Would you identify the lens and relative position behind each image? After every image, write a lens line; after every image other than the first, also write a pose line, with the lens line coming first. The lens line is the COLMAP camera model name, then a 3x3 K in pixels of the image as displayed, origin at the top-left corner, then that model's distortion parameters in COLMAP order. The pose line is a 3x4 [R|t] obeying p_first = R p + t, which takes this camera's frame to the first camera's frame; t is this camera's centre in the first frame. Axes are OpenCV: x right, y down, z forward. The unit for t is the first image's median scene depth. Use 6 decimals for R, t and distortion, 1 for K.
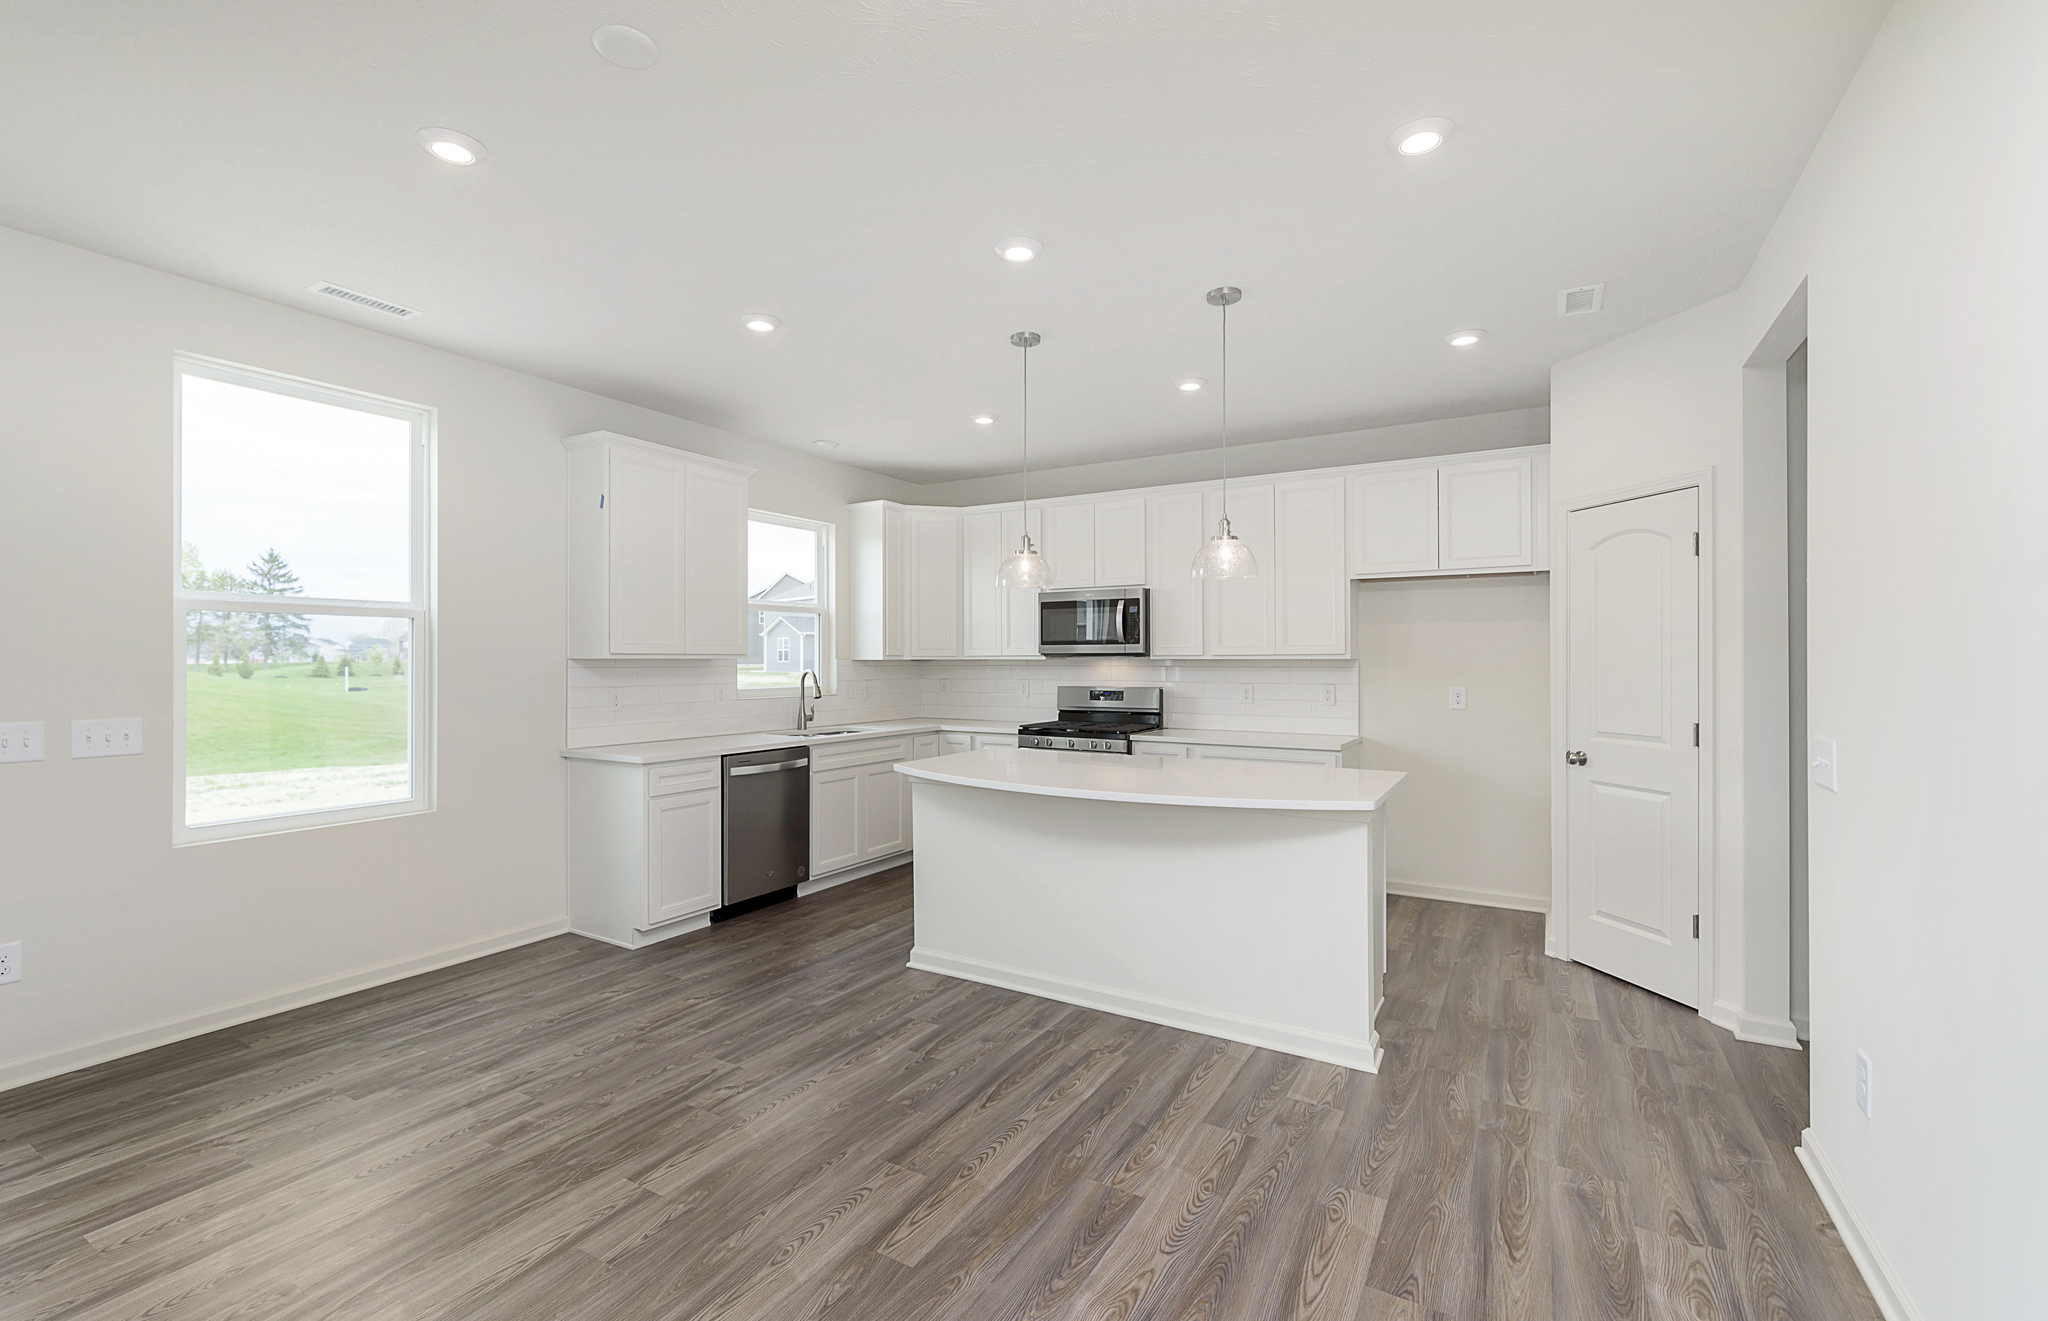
lens RADIAL K [[899.4, 0, 961.5], [0, 899.4, 658.4], [0, 0, 1]] dist [0.002626, 0.000096]
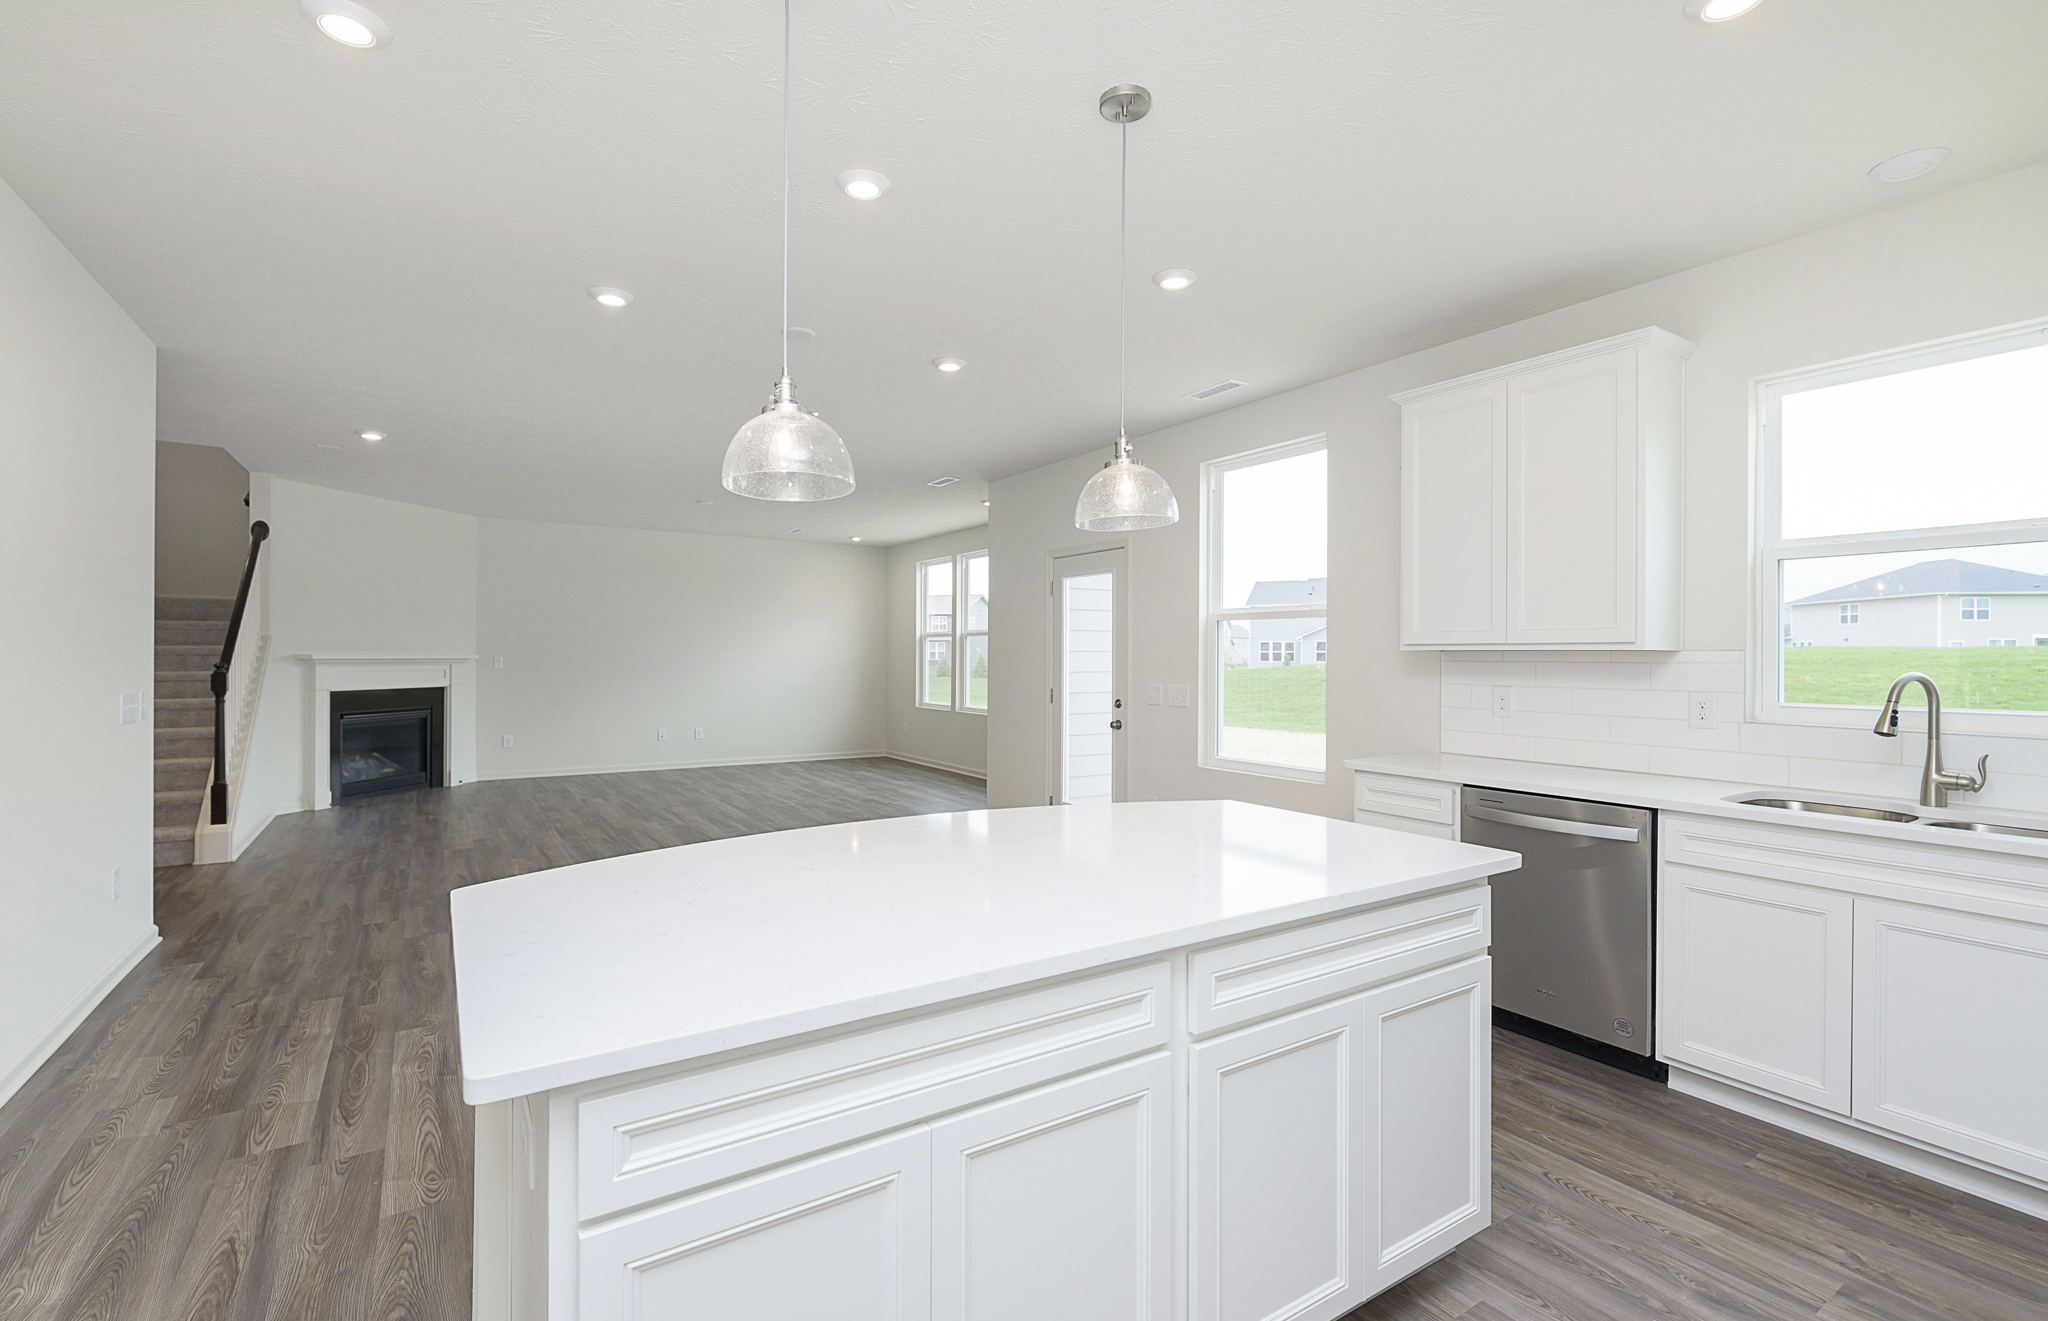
lens RADIAL K [[913.6, 0, 1073.1], [0, 913.6, 659.1], [0, 0, 1]] dist [0.000299, 0.000147]
pose [[-0.378710, 0.000745, -0.925515, 0.571978], [-0.003996, 0.999989, 0.002440, 0.008396], [0.925507, 0.004623, -0.378703, 1.073217]]
